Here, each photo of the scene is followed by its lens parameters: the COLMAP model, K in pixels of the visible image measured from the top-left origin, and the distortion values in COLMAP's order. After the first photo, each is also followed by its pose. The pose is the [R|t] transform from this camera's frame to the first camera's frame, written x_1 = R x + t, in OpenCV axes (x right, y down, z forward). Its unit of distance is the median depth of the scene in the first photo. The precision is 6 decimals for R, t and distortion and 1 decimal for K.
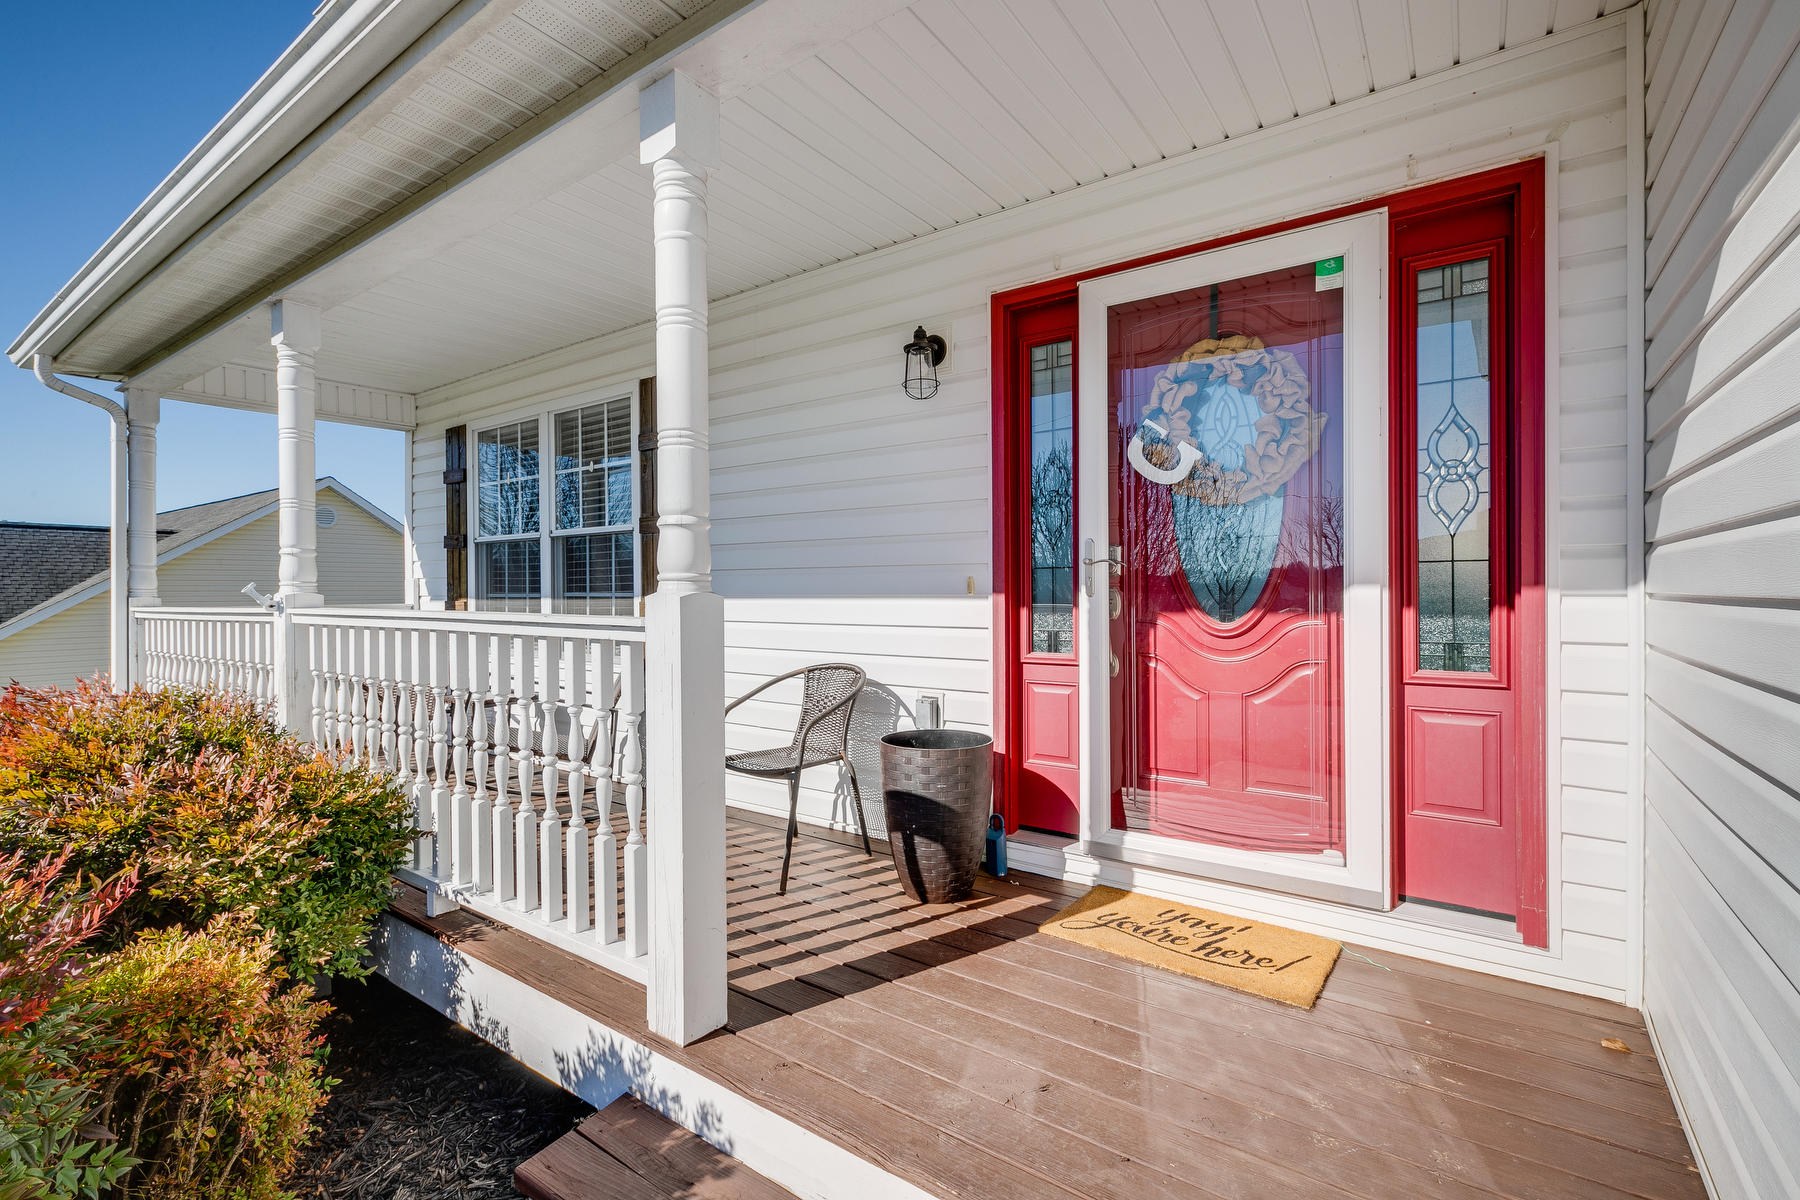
lens RADIAL K [[802.7, 0, 896.2], [0, 802.7, 590.3], [0, 0, 1]] dist [0.004130, -0.000189]
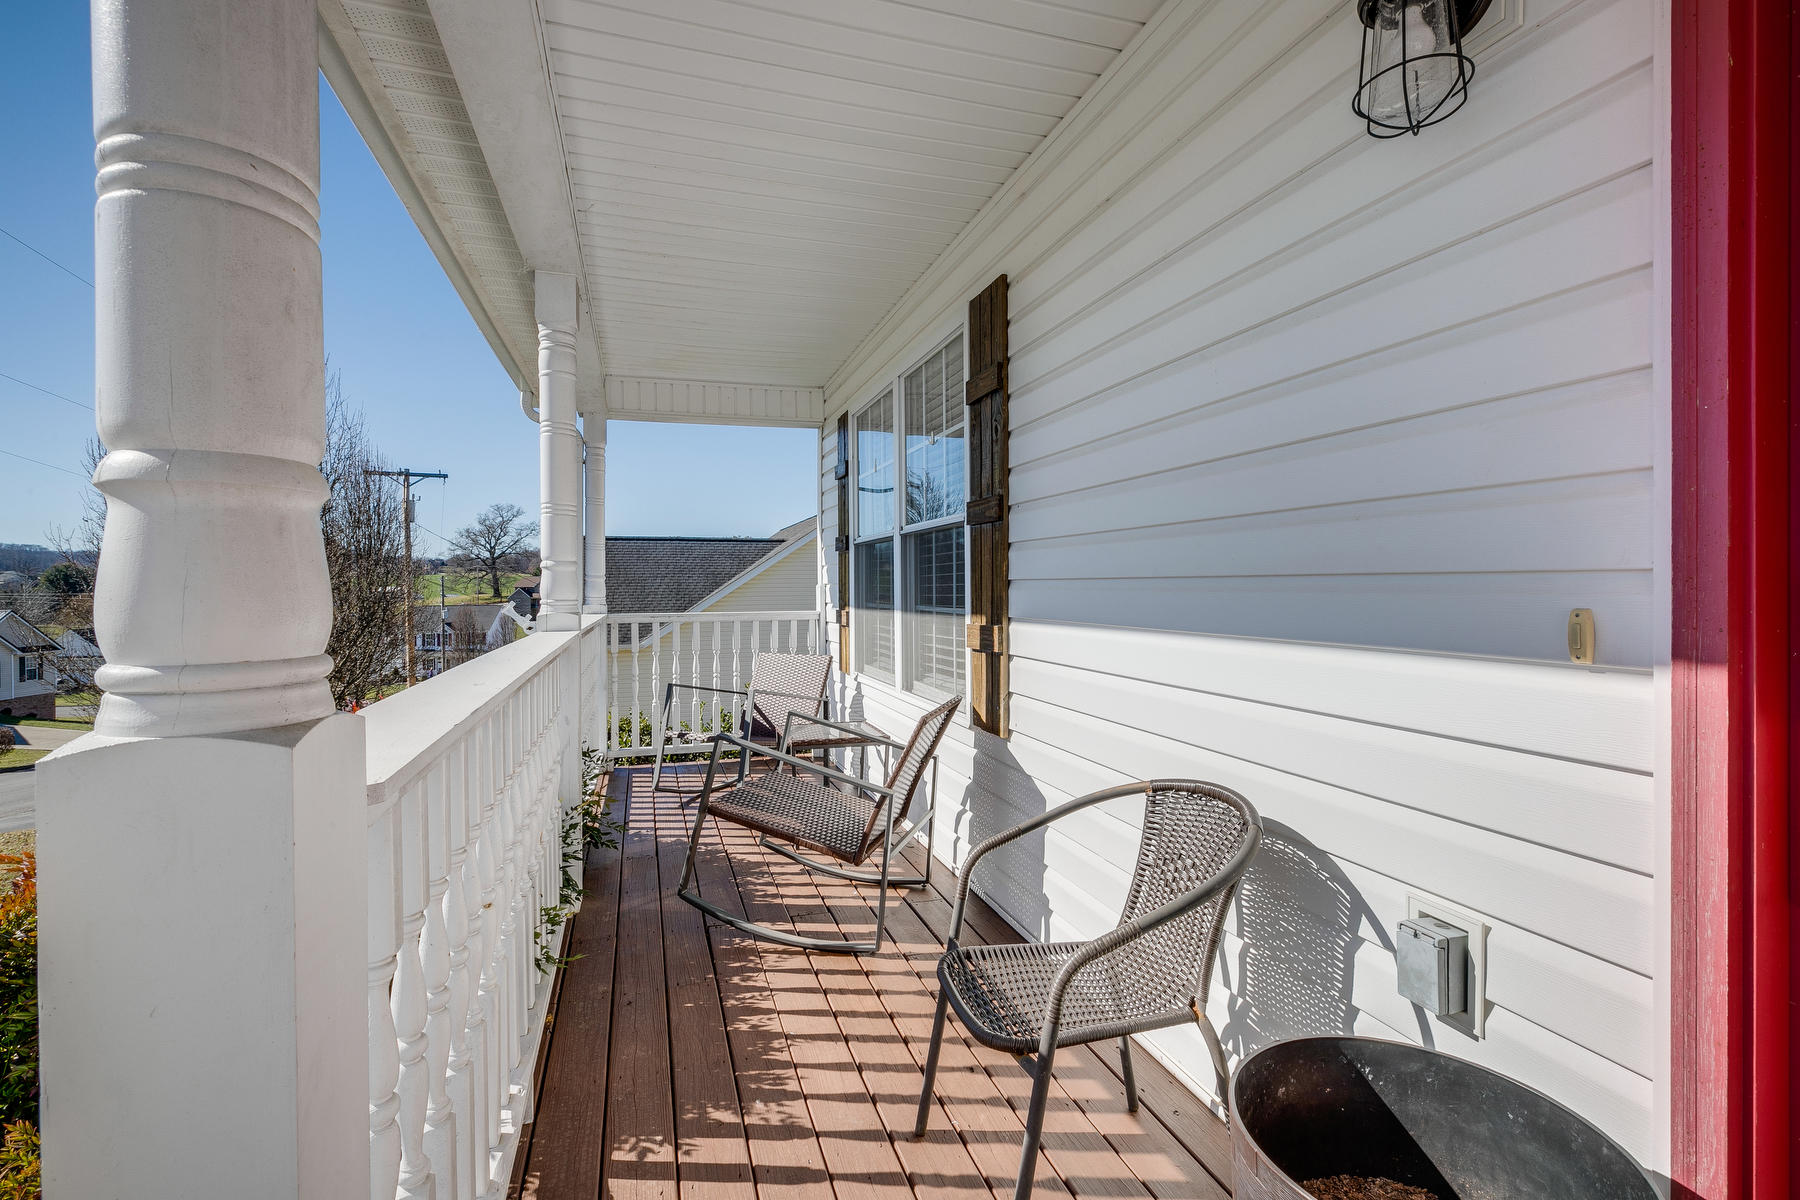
lens RADIAL K [[802.7, 0, 896.2], [0, 802.7, 590.3], [0, 0, 1]] dist [0.004130, -0.000189]
pose [[0.792886, 0.005005, -0.609350, 0.064623], [0.000436, 0.999961, 0.008781, -0.025975], [0.609370, -0.007228, 0.792853, 0.513576]]
